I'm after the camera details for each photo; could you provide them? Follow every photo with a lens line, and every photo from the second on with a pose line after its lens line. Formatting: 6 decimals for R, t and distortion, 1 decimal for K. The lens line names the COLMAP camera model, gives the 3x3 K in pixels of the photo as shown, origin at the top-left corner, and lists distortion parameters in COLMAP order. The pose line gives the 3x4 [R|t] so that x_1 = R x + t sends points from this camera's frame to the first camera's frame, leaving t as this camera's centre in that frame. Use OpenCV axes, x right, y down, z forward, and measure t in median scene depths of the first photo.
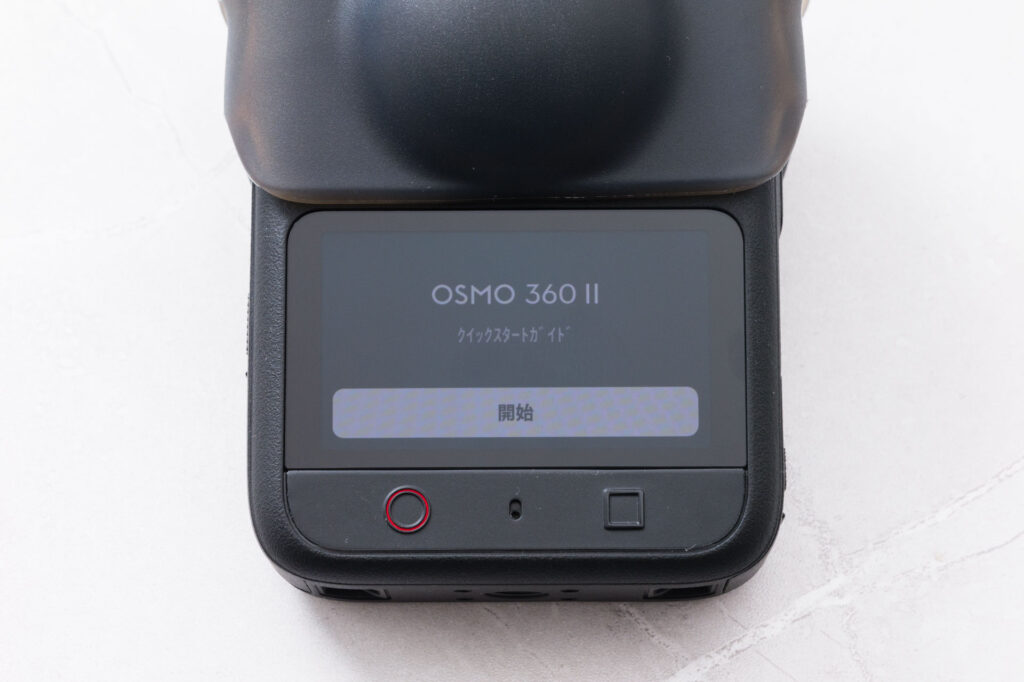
lens RADIAL K [[3371.9, 0, 515.7], [0, 3371.9, 371.5], [0, 0, 1]] dist [0.199076, 0.000000]
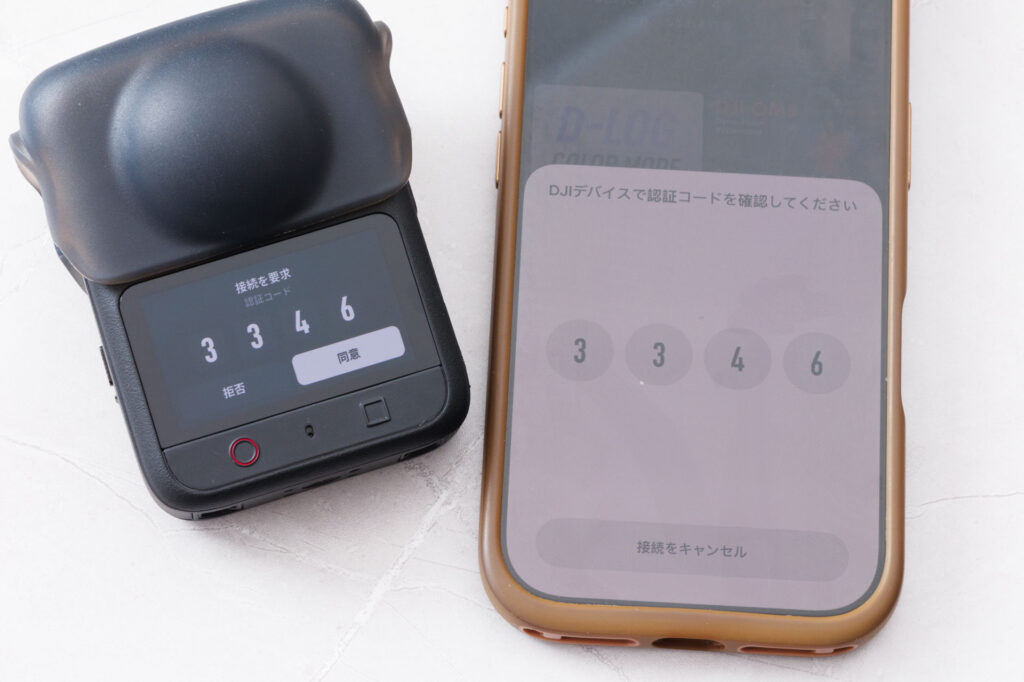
lens RADIAL K [[3157.7, 0, 533.0], [0, 3157.7, 298.4], [0, 0, 1]] dist [-0.029324, 0.000000]
pose [[0.948491, -0.282414, 0.143550, -0.095472], [0.277932, 0.959257, 0.050800, -0.065193], [-0.152048, -0.008286, 0.988338, -0.480527]]
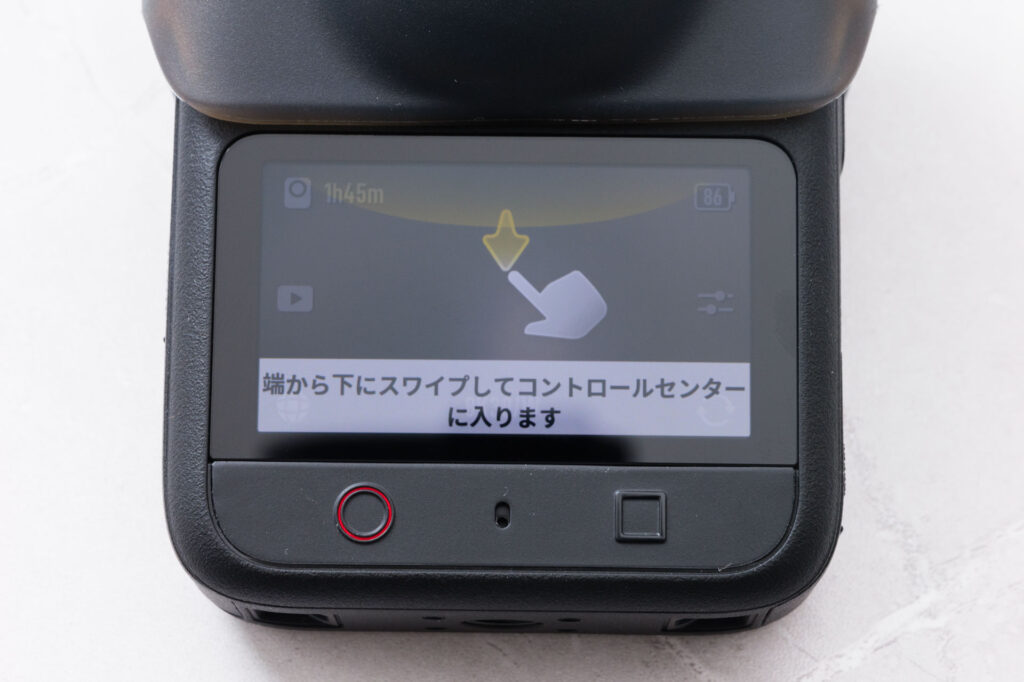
lens RADIAL K [[3610.7, 0, 502.5], [0, 3610.7, 340.7], [0, 0, 1]] dist [0.028410, 0.000000]
pose [[0.999876, 0.015340, 0.003568, -0.003666], [-0.015278, 0.999744, -0.016682, 0.014297], [-0.003823, 0.016626, 0.999854, 0.158446]]
